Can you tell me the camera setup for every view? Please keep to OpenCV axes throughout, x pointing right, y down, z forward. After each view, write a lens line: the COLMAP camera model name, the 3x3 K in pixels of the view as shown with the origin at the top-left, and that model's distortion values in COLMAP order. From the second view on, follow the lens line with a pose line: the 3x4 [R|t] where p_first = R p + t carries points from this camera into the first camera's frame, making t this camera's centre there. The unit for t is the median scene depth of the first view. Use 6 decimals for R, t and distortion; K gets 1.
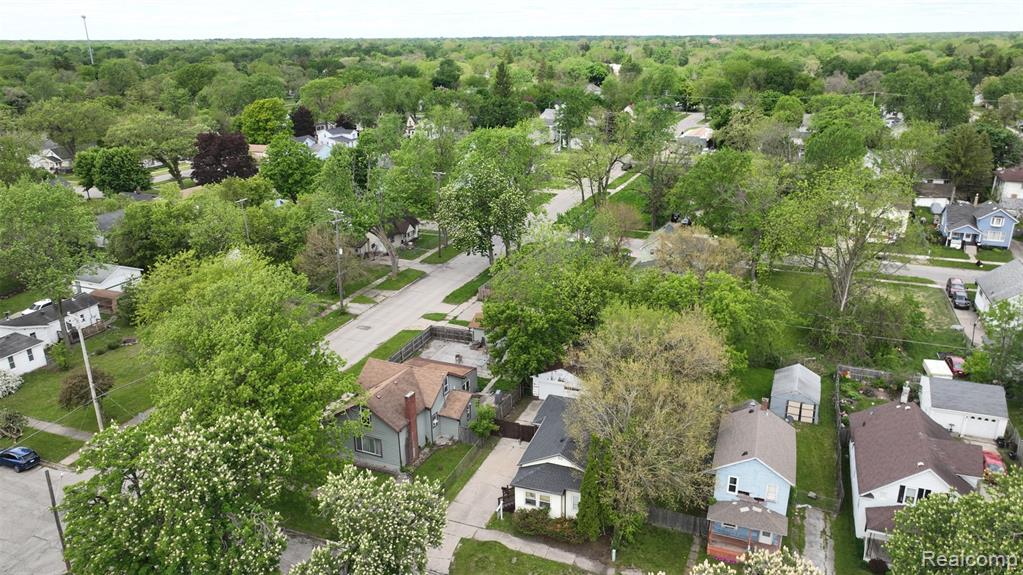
lens RADIAL K [[720.8, 0, 512.3], [0, 720.8, 290.8], [0, 0, 1]] dist [0.001635, 0.014195]
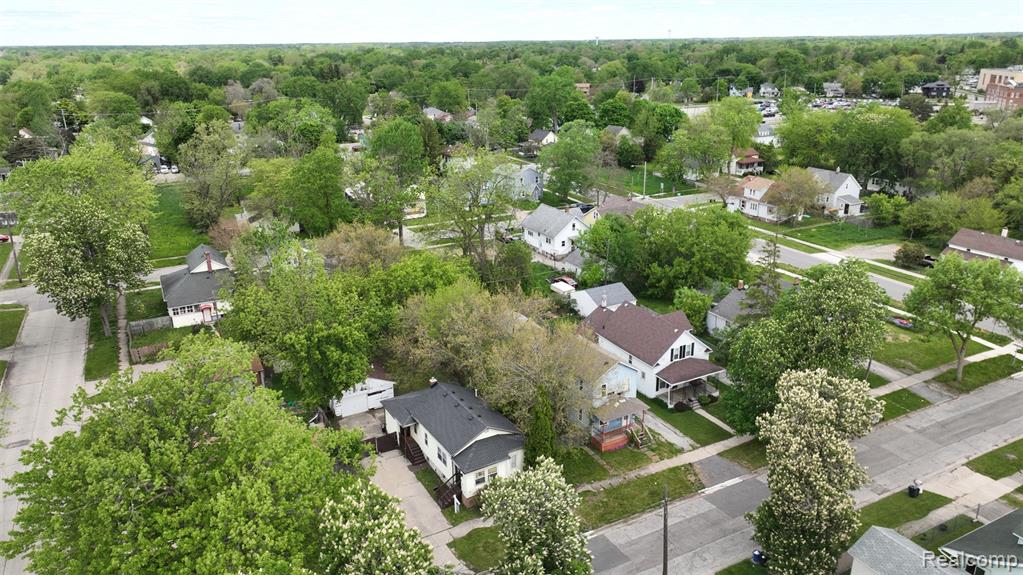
lens RADIAL K [[720.8, 0, 510.9], [0, 720.8, 284.7], [0, 0, 1]] dist [0.001635, 0.014195]
pose [[0.646346, -0.246863, 0.722008, -0.638576], [0.263146, 0.960286, 0.092763, -0.069111], [-0.716234, 0.130036, 0.685638, 0.207774]]
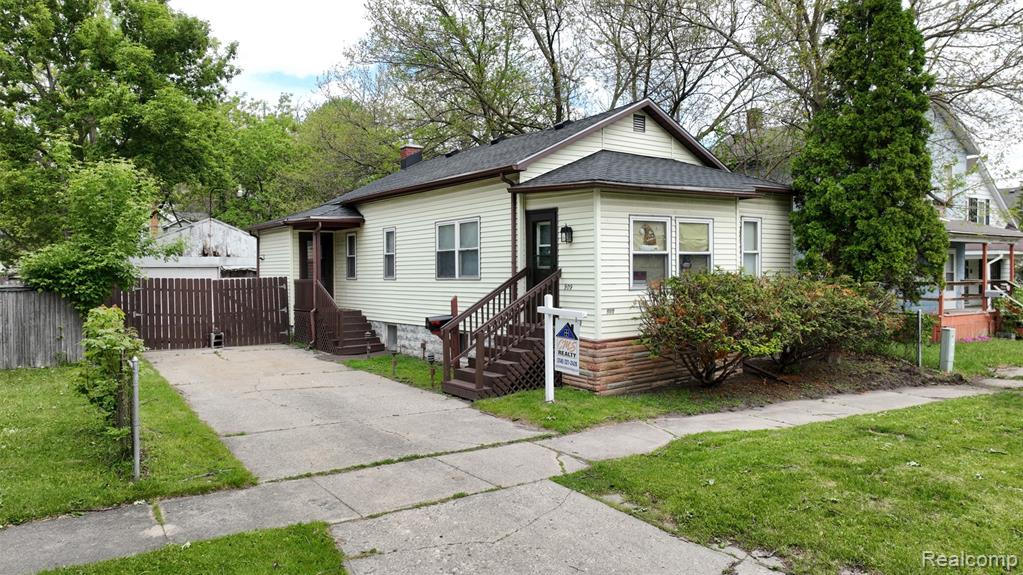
lens RADIAL K [[720.8, 0, 512.5], [0, 720.8, 285.5], [0, 0, 1]] dist [0.001635, 0.014195]
pose [[0.578374, -0.008603, 0.815726, -0.186462], [0.272649, 0.944480, -0.183356, 0.329043], [-0.768860, 0.328455, 0.548609, 0.913431]]
